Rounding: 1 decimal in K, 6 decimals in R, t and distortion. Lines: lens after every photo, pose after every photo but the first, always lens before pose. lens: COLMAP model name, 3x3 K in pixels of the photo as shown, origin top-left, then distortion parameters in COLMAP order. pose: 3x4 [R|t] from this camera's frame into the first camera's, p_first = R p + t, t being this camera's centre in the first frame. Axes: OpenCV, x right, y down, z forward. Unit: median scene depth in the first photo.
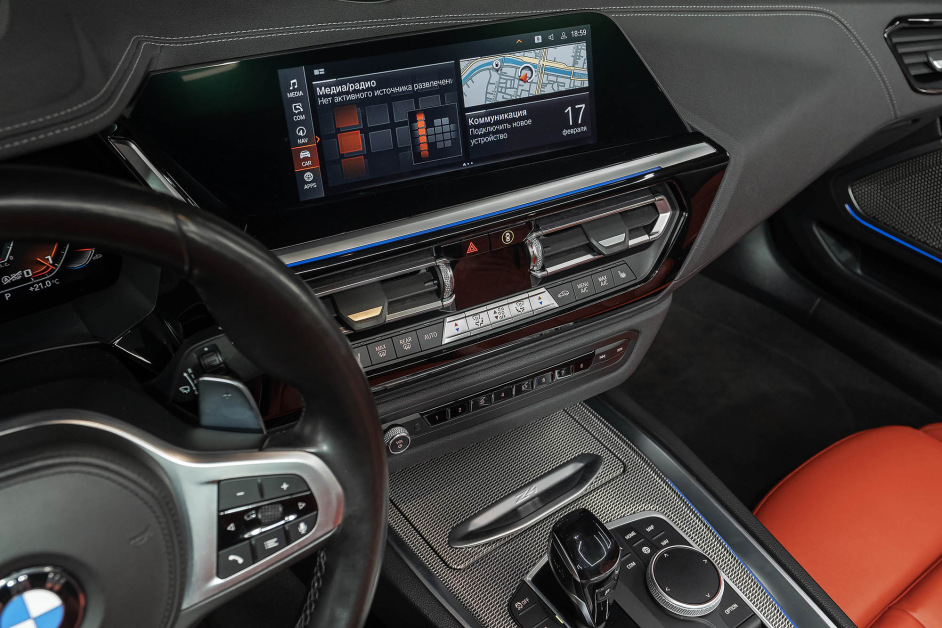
lens RADIAL K [[915.2, 0, 492.3], [0, 915.2, 313.5], [0, 0, 1]] dist [0.006230, -0.015500]
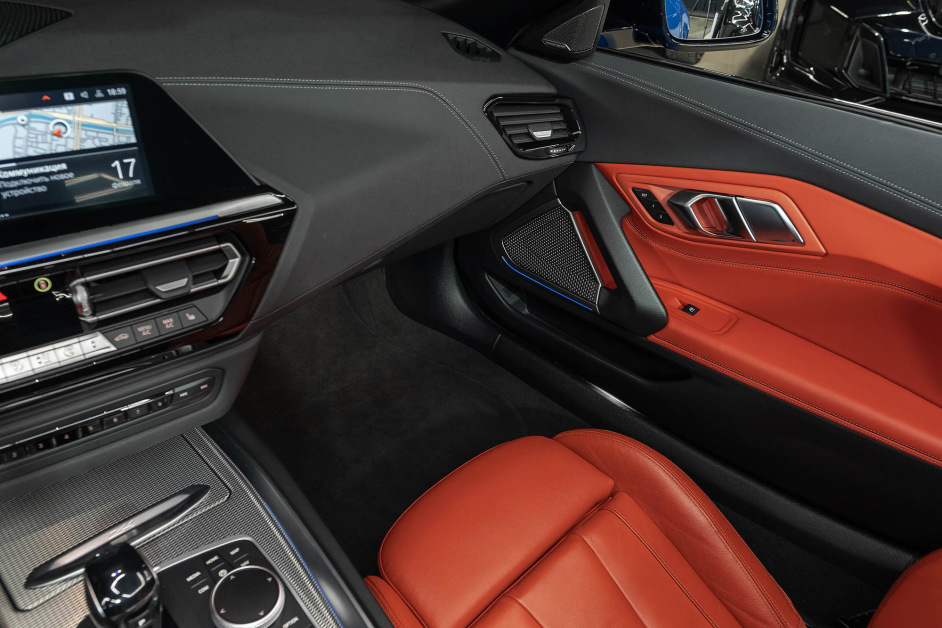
lens RADIAL K [[707.3, 0, 457.7], [0, 707.3, 338.5], [0, 0, 1]] dist [-0.016792, -0.002212]
pose [[0.989180, -0.051585, 0.137339, 0.358369], [0.055967, 0.998033, -0.028234, 0.025193], [-0.135612, 0.035615, 0.990122, 0.147565]]
